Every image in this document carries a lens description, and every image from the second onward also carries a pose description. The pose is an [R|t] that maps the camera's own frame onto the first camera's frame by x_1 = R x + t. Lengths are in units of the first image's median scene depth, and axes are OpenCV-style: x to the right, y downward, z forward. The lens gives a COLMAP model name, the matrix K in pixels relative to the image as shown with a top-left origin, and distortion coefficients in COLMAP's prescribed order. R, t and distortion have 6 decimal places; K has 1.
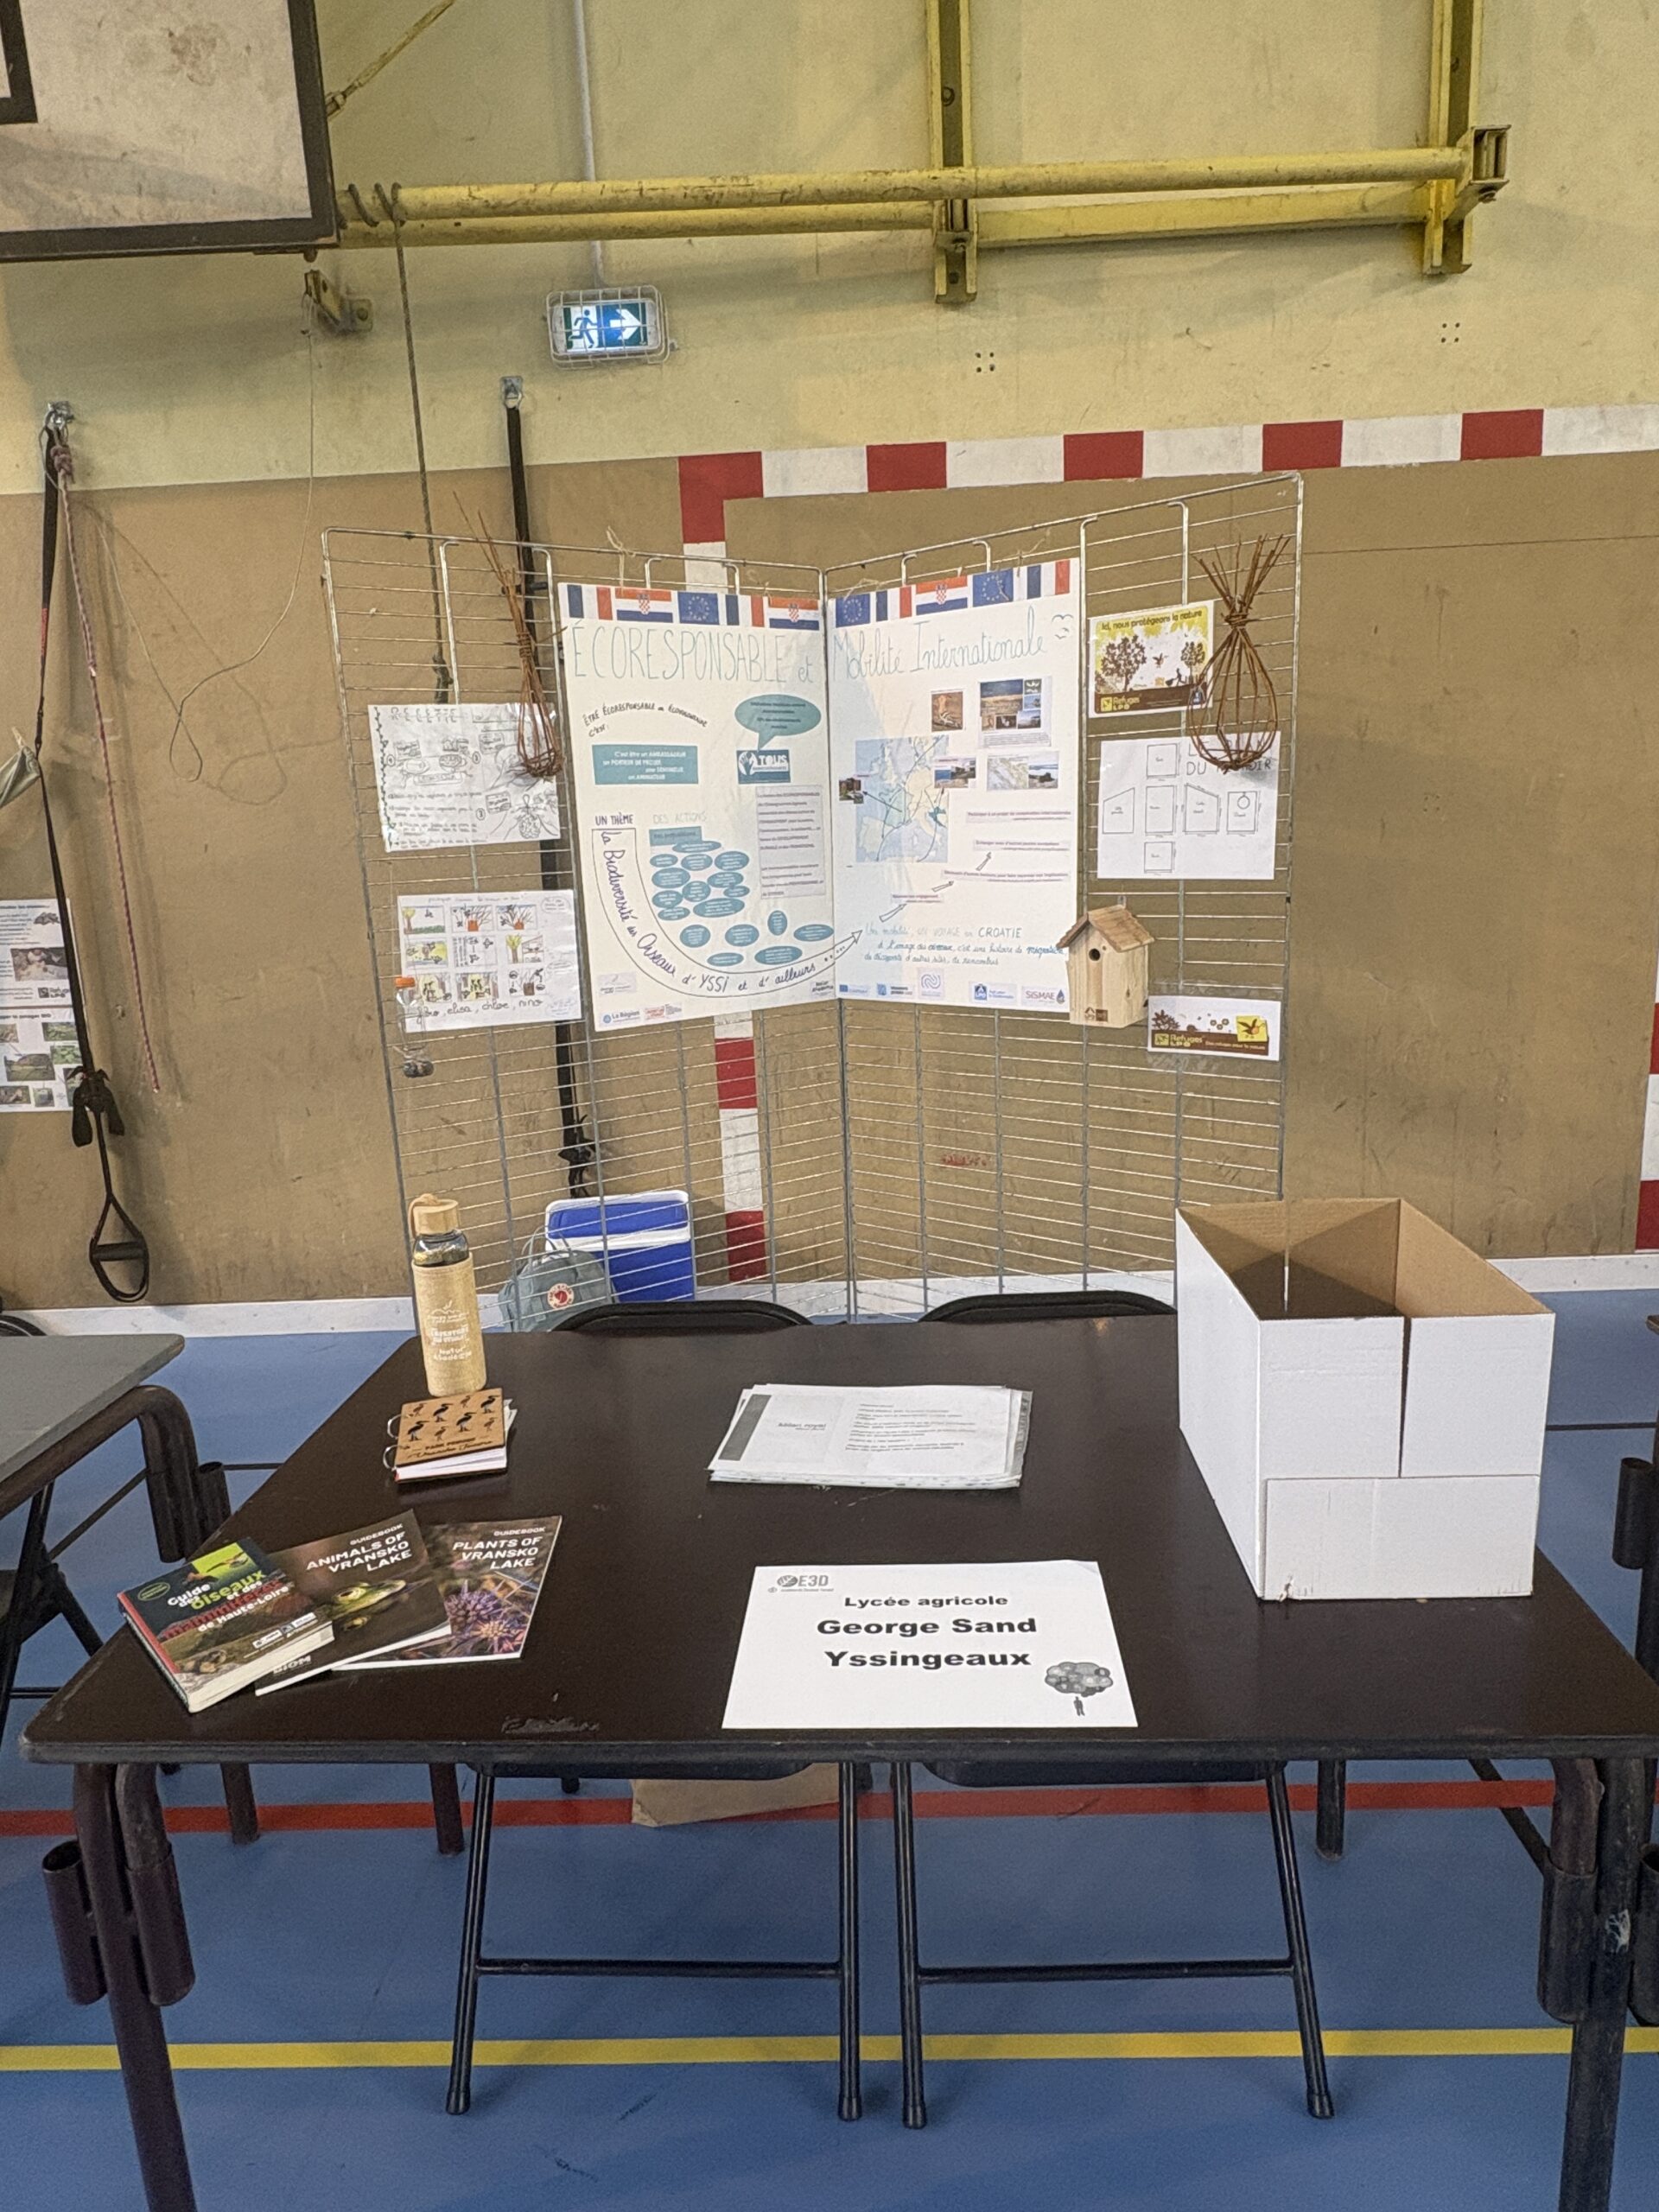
lens RADIAL K [[1286.4, 0, 829.5], [0, 1286.4, 1106.0], [0, 0, 1]] dist [-0.000728, 0.001698]
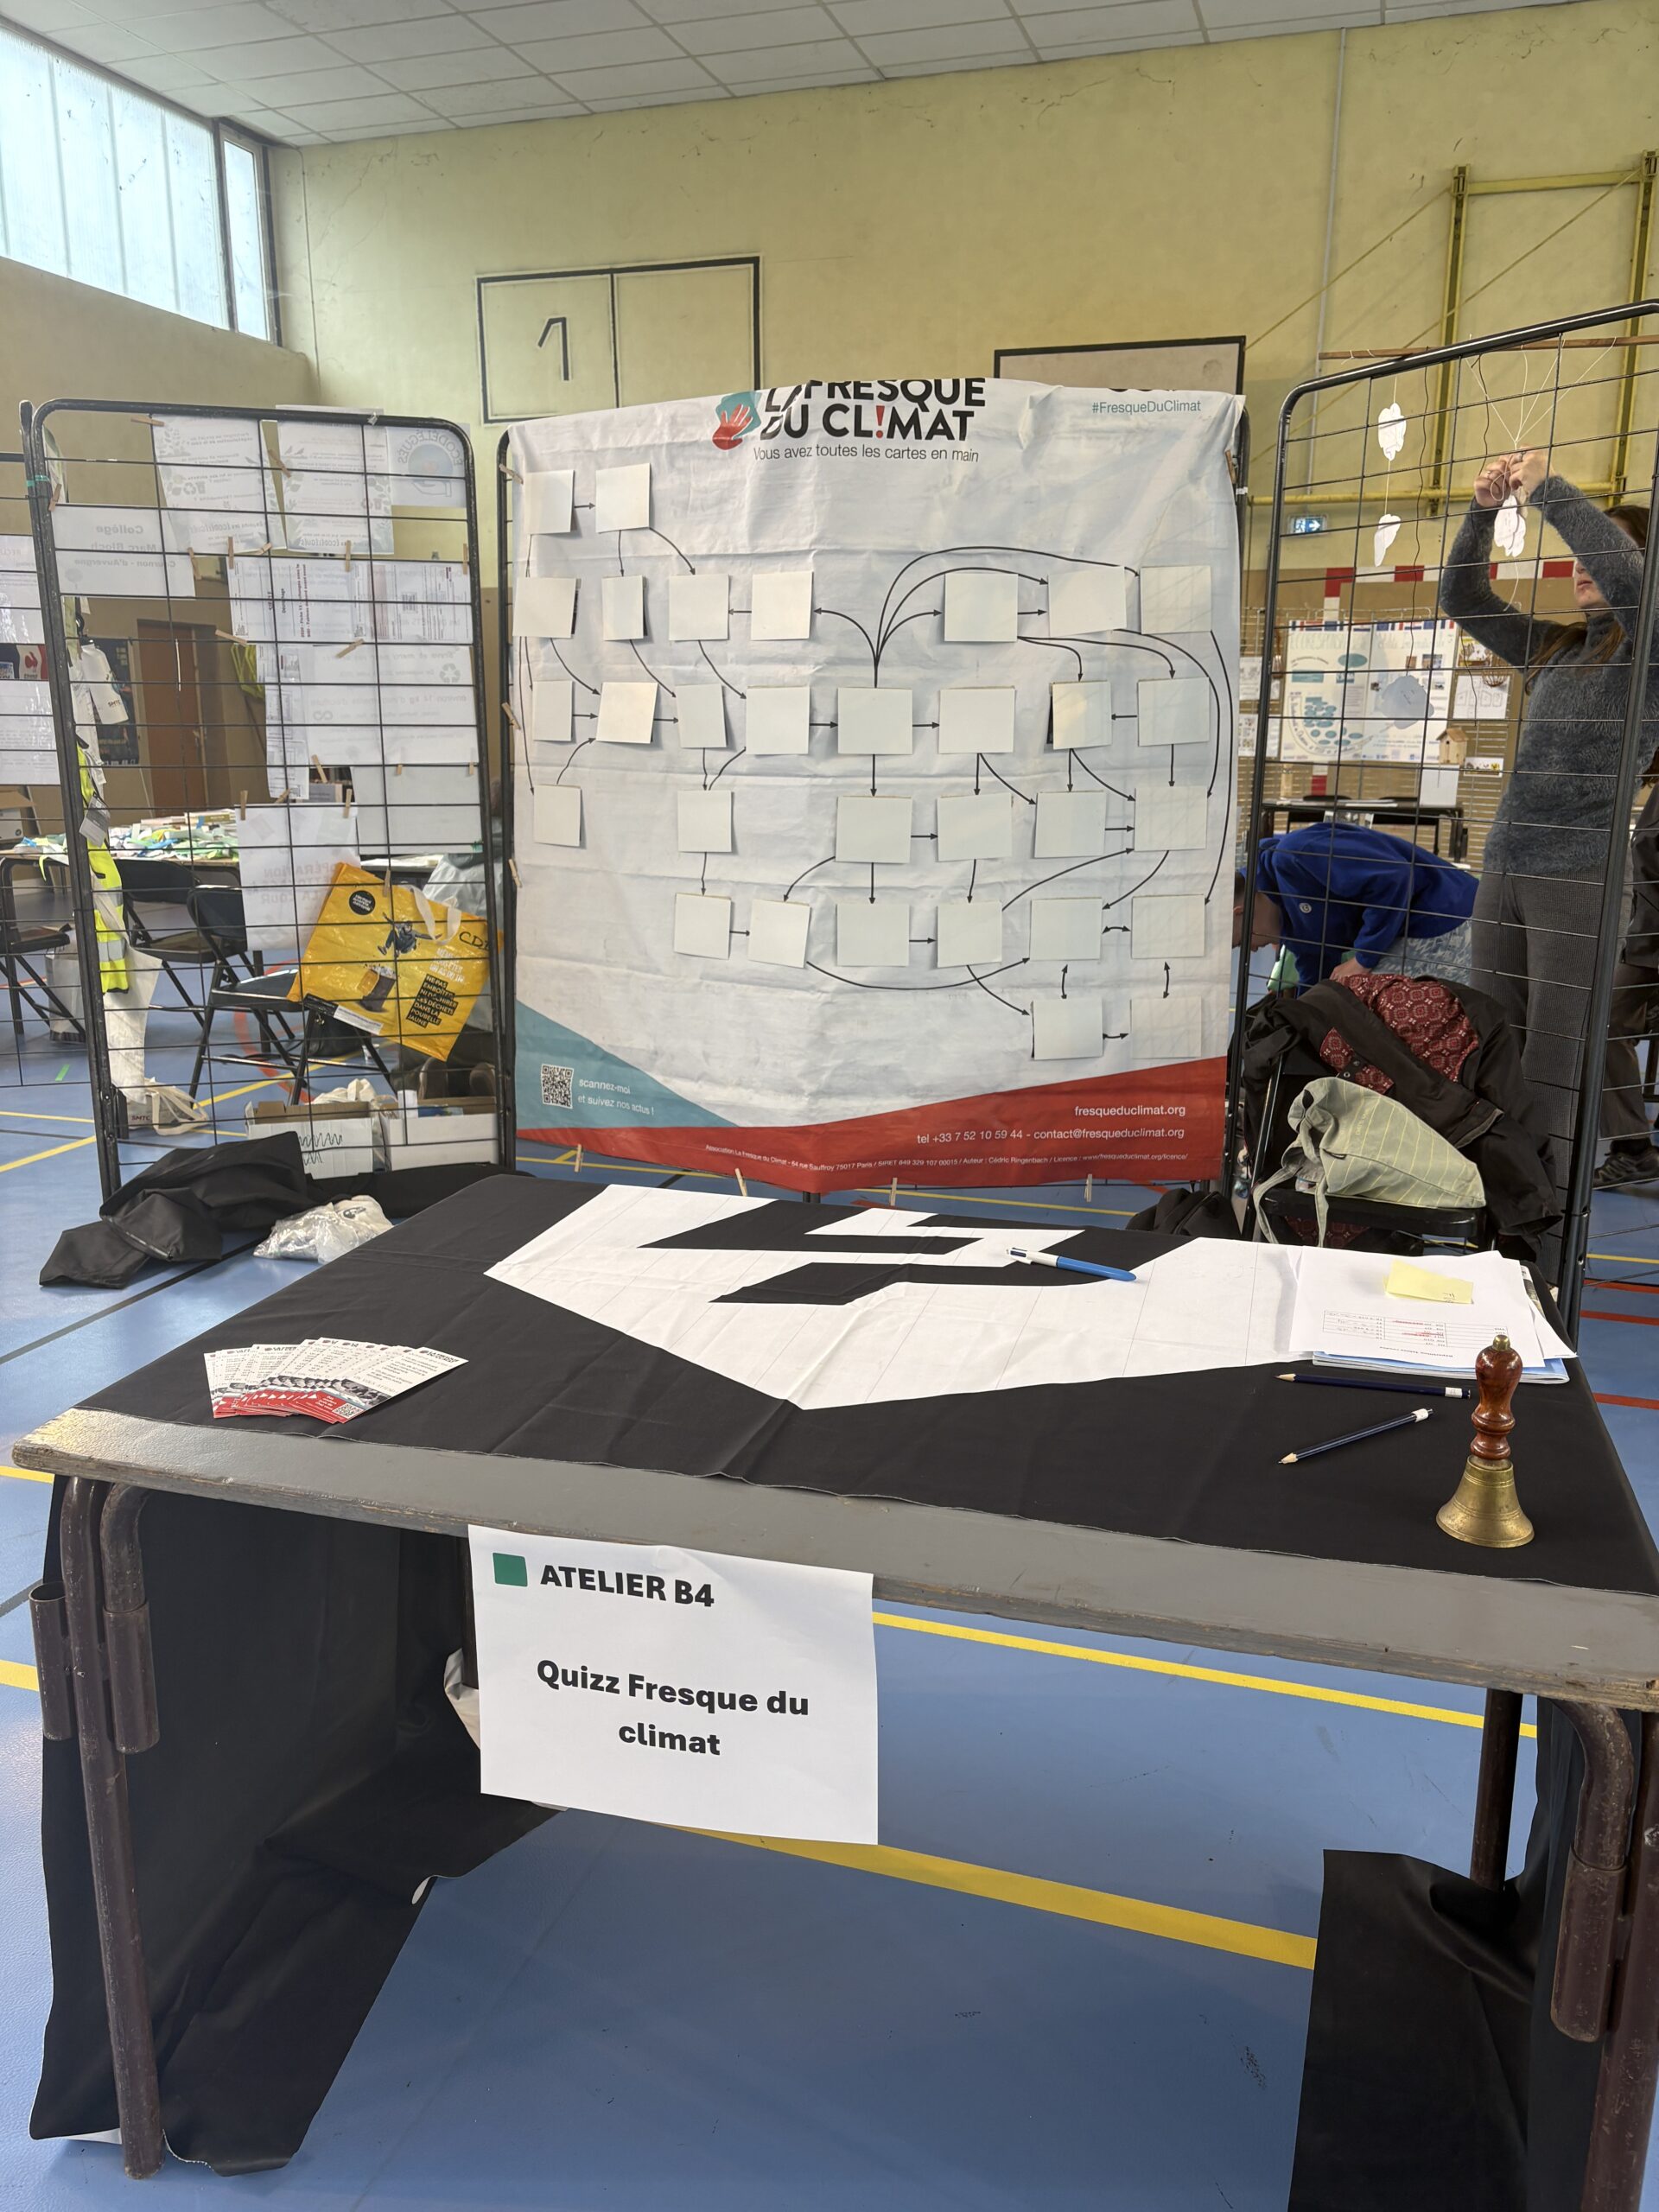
lens RADIAL K [[1686.3, 0, 829.5], [0, 1686.3, 1106.0], [0, 0, 1]] dist [0.006246, 0.003414]
pose [[0.956384, 0.110666, -0.270340, -0.027172], [-0.101502, 0.993691, 0.047693, 0.653668], [0.273912, -0.018173, 0.961583, -3.086409]]
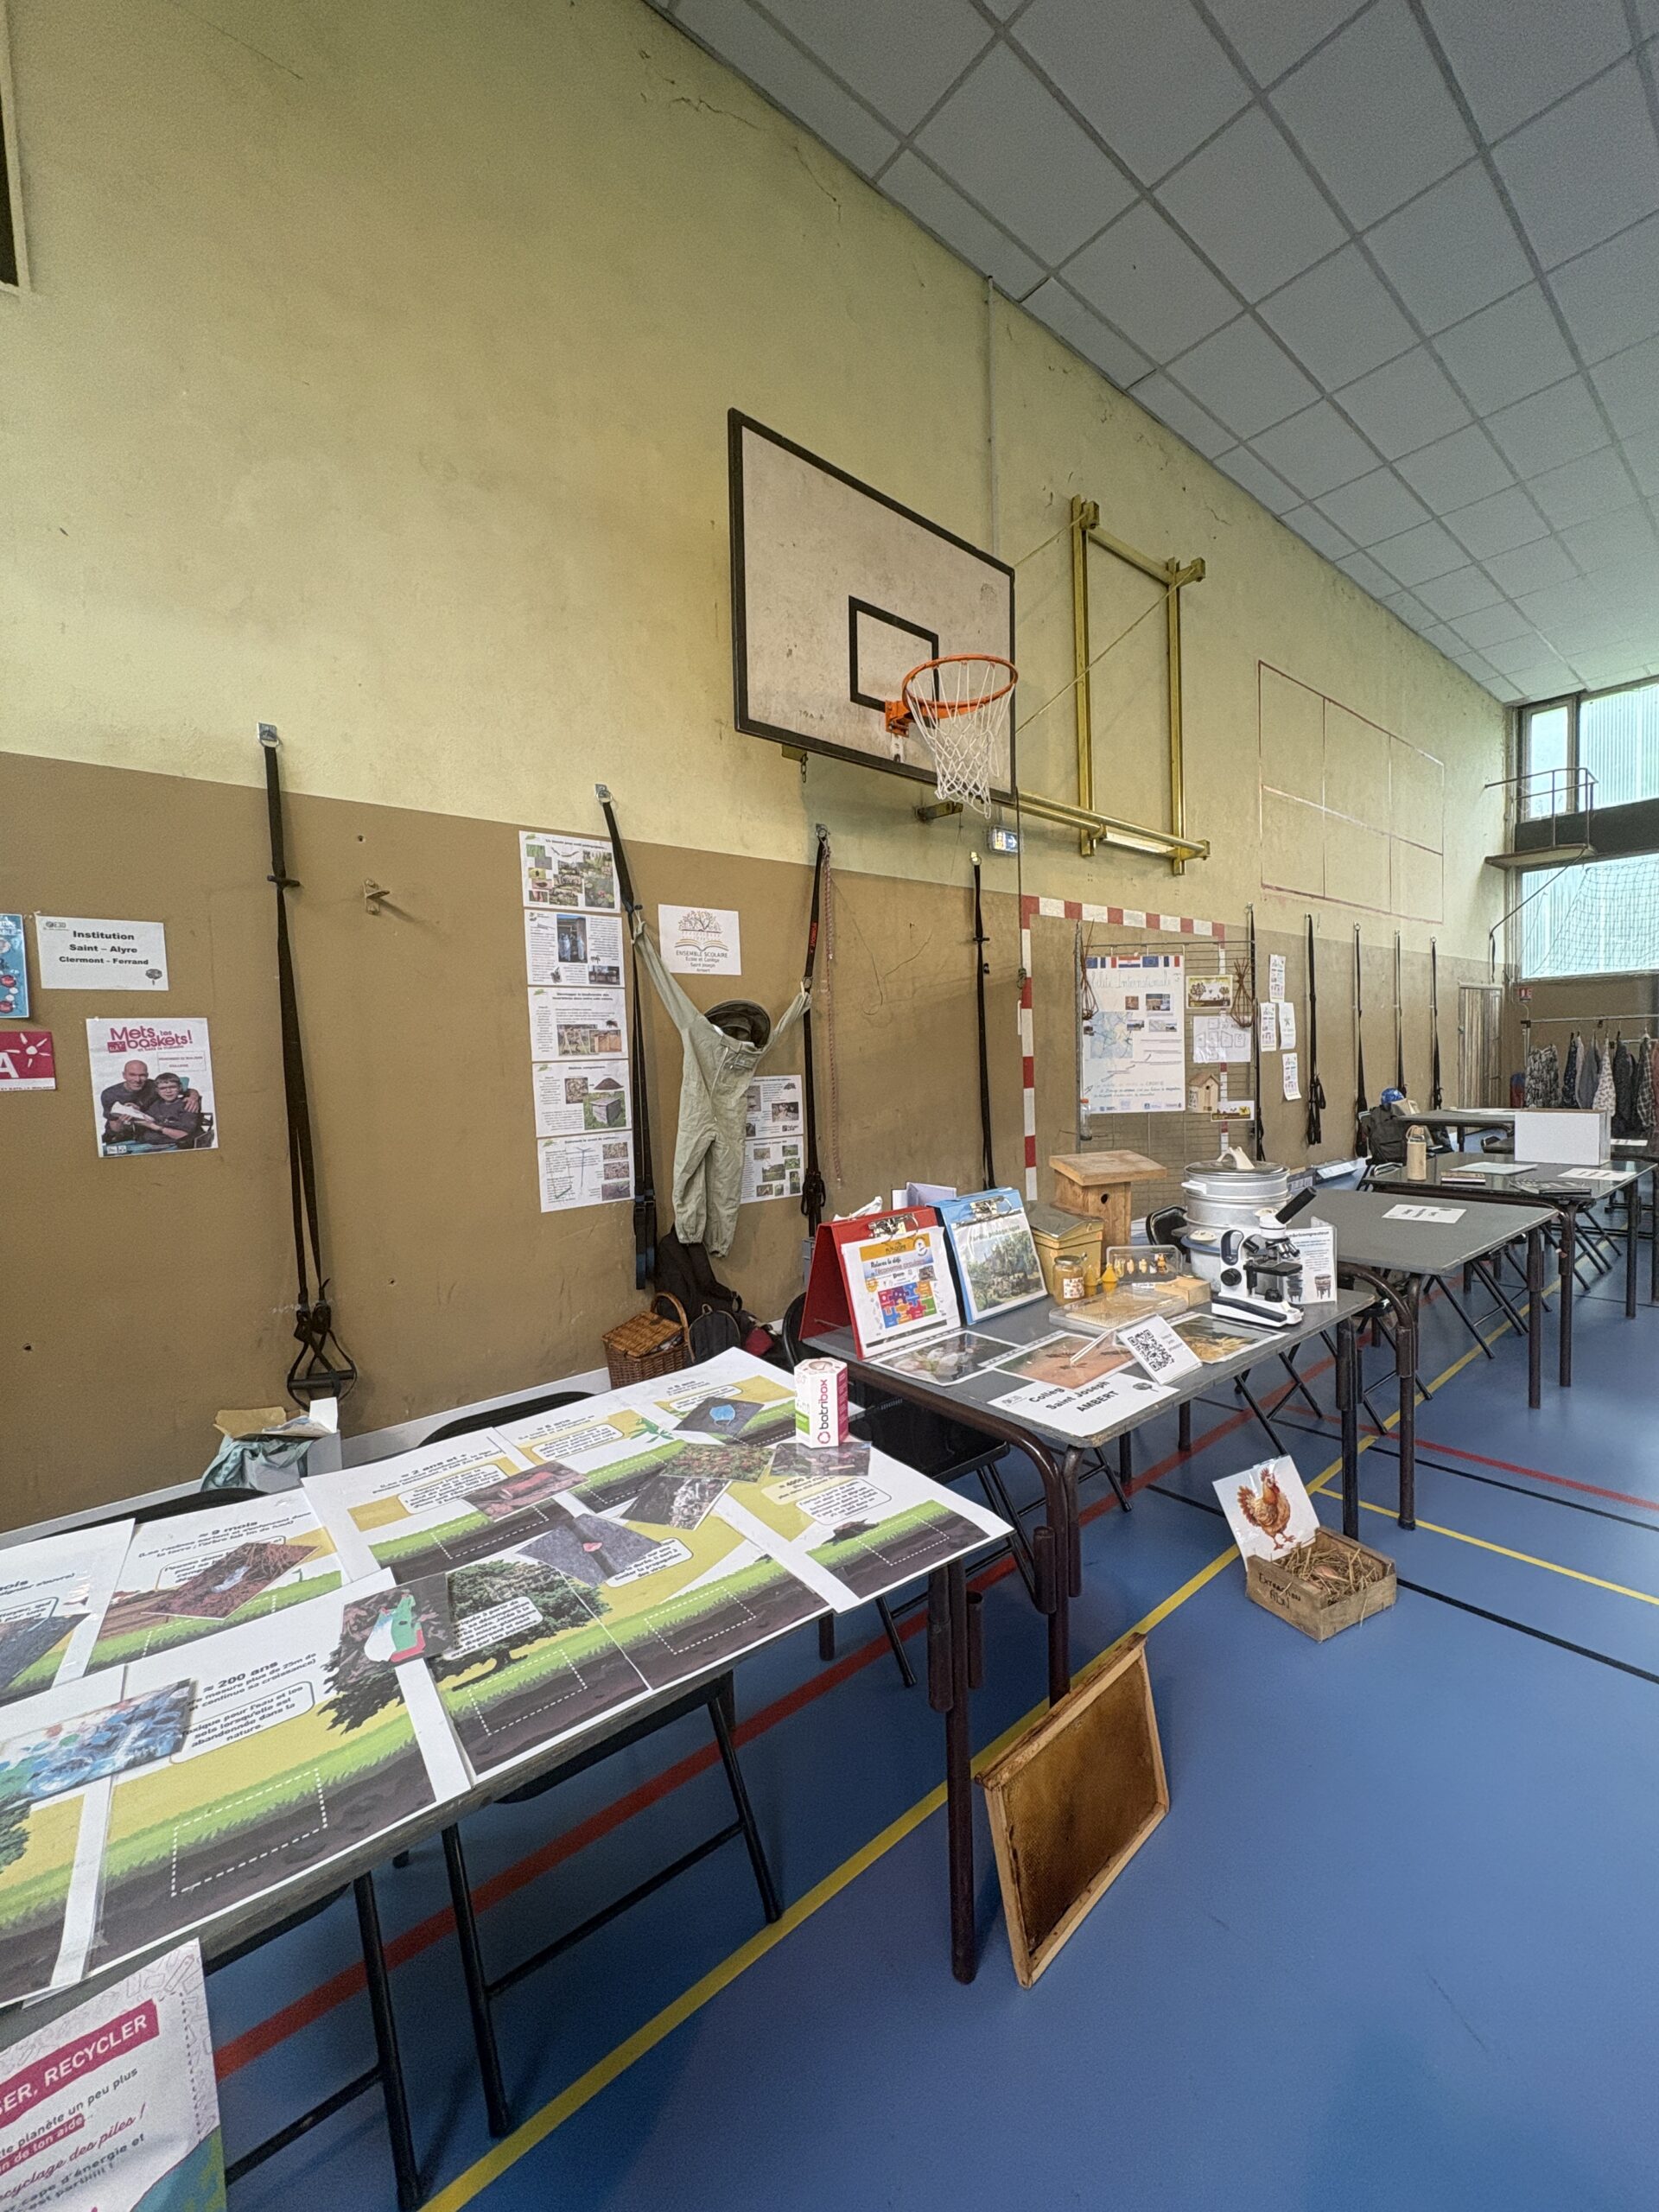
lens RADIAL K [[877.2, 0, 829.5], [0, 877.2, 1106.0], [0, 0, 1]] dist [-0.003614, -0.000284]
pose [[0.749876, -0.021925, 0.661215, -1.533765], [0.139794, 0.982135, -0.125972, 0.046006], [-0.646640, 0.186897, 0.739544, 0.087158]]
